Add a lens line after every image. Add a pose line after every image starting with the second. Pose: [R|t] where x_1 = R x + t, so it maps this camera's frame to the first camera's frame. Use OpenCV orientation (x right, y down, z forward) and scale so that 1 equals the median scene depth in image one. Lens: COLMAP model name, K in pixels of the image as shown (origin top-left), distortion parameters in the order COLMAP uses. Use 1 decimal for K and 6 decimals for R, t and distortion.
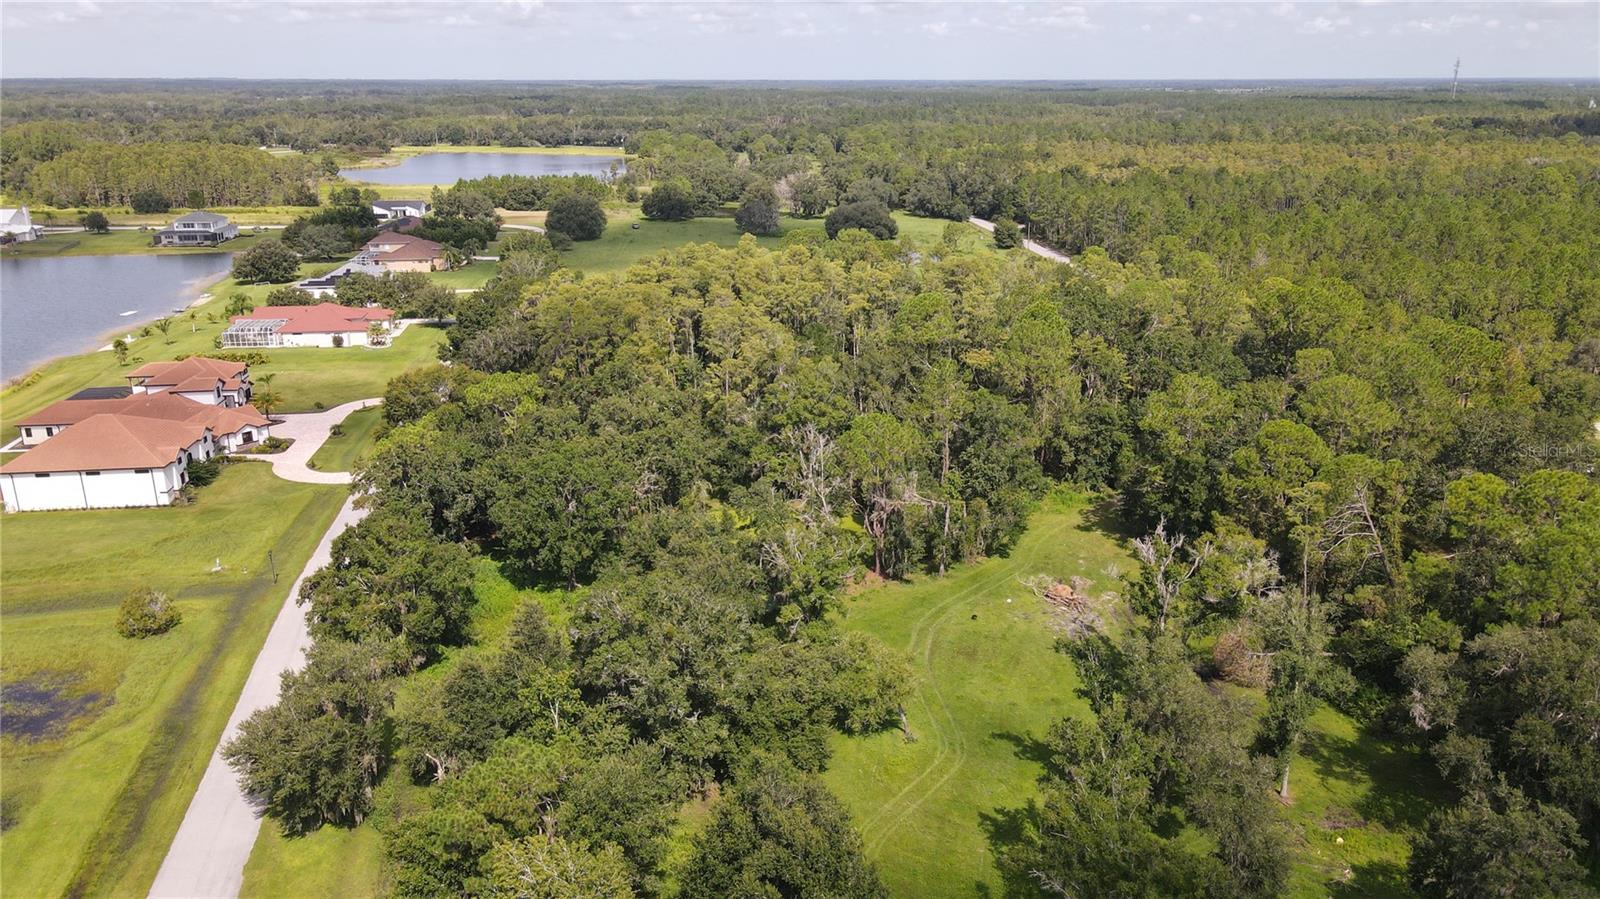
lens RADIAL K [[1158.5, 0, 802.3], [0, 1158.5, 456.1], [0, 0, 1]] dist [0.013970, -0.008697]
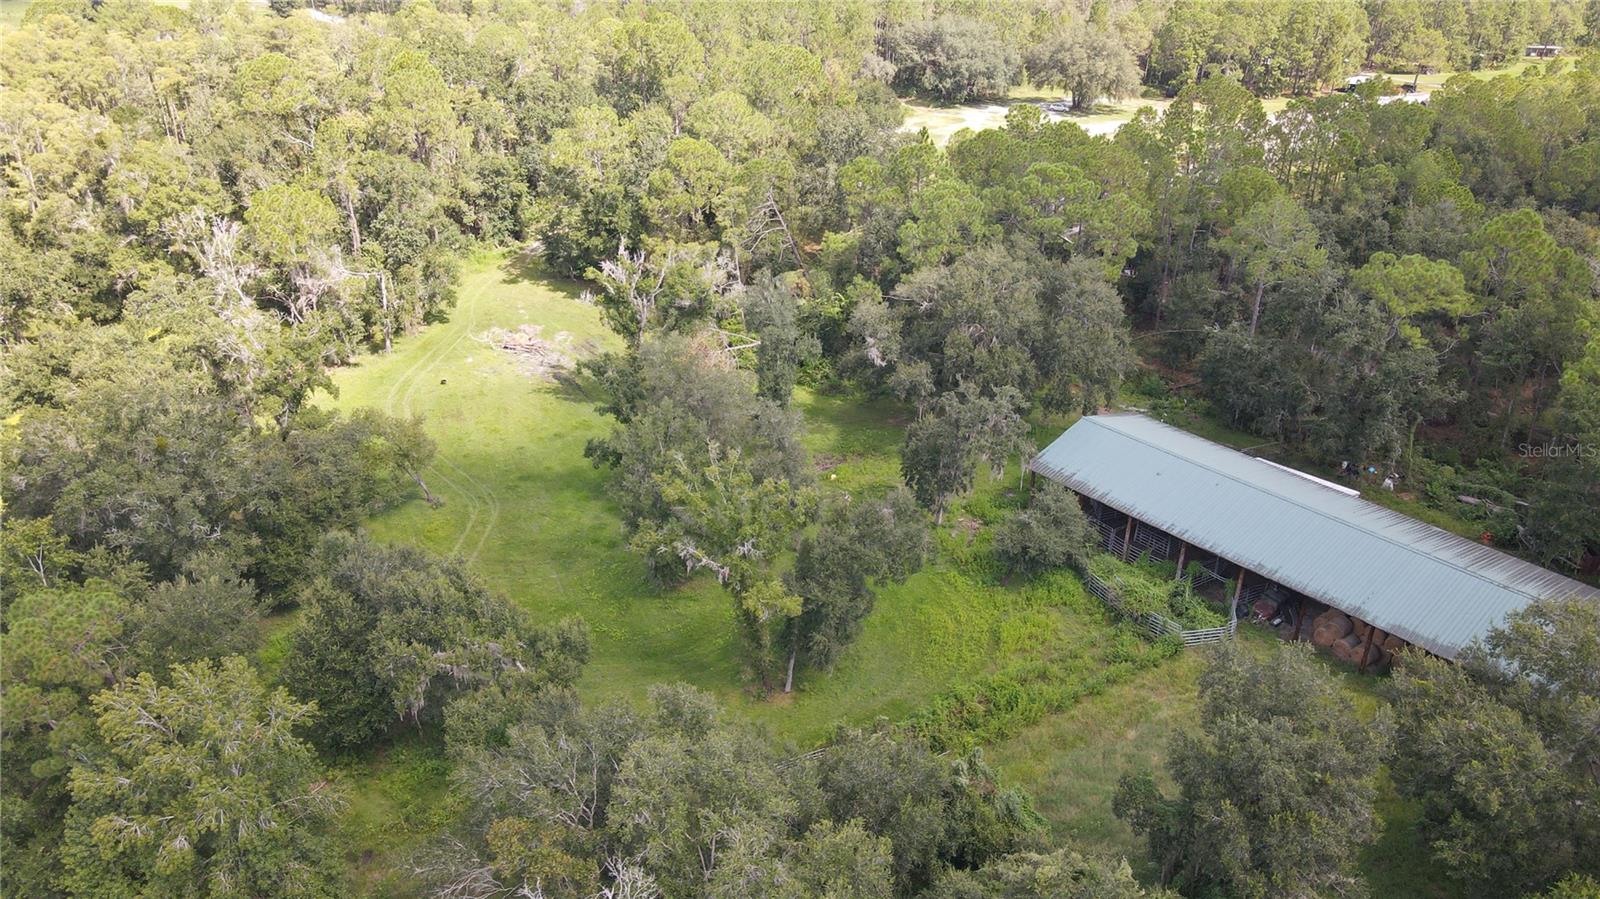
lens RADIAL K [[1158.5, 0, 798.1], [0, 1158.5, 444.4], [0, 0, 1]] dist [0.013970, -0.008697]
pose [[0.828337, -0.246552, 0.503060, -0.095834], [0.158105, 0.964332, 0.212287, 0.027204], [-0.537457, -0.096309, 0.837773, 0.021736]]
